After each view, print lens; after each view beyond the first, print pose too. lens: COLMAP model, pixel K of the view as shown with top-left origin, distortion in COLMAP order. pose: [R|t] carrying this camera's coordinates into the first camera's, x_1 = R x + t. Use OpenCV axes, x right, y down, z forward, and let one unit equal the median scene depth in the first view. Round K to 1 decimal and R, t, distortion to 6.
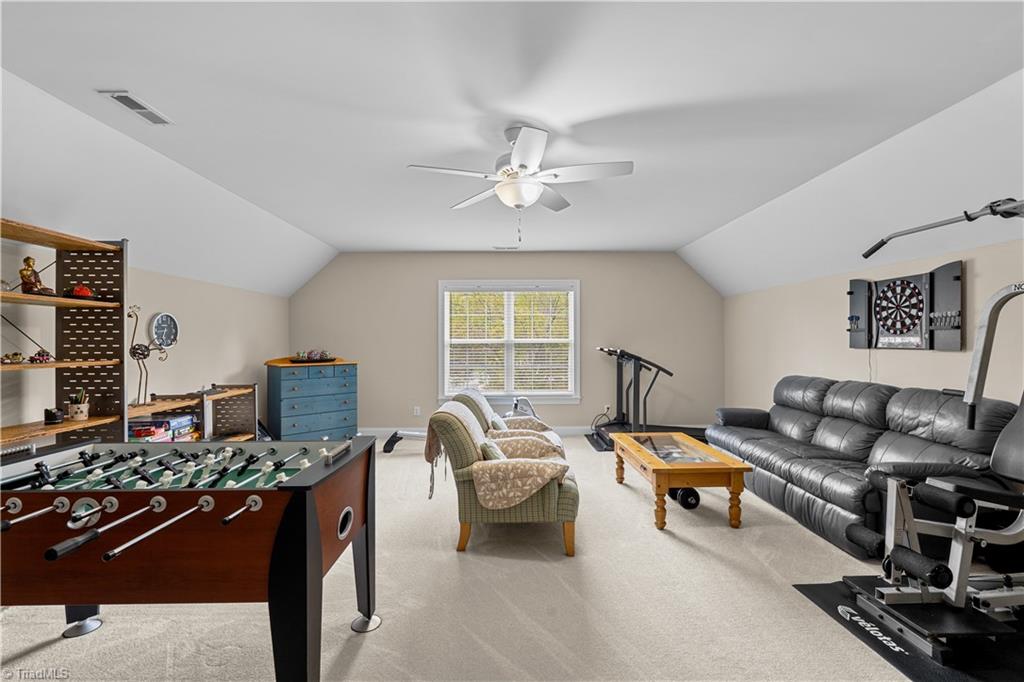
lens RADIAL K [[468.5, 0, 513.9], [0, 468.5, 343.2], [0, 0, 1]] dist [-0.017823, -0.001217]
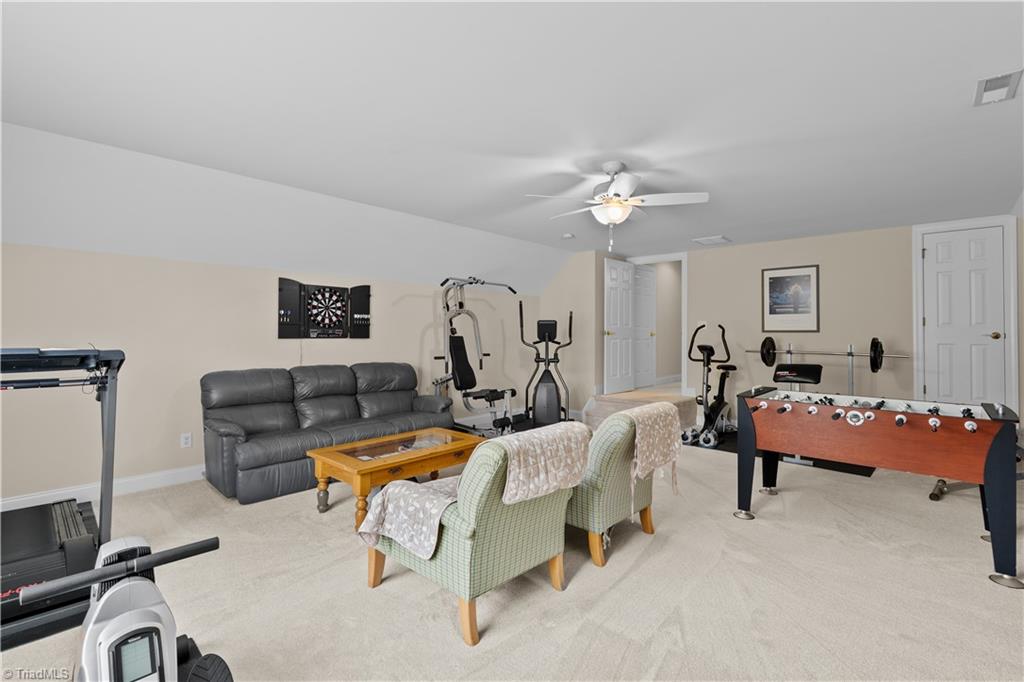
lens RADIAL K [[468.5, 0, 515.4], [0, 468.5, 337.2], [0, 0, 1]] dist [-0.017823, -0.001217]
pose [[-0.719523, 0.000421, 0.694469, -0.519978], [0.003866, 0.999987, 0.003398, 0.006407], [-0.694458, 0.005130, -0.719515, 1.604349]]
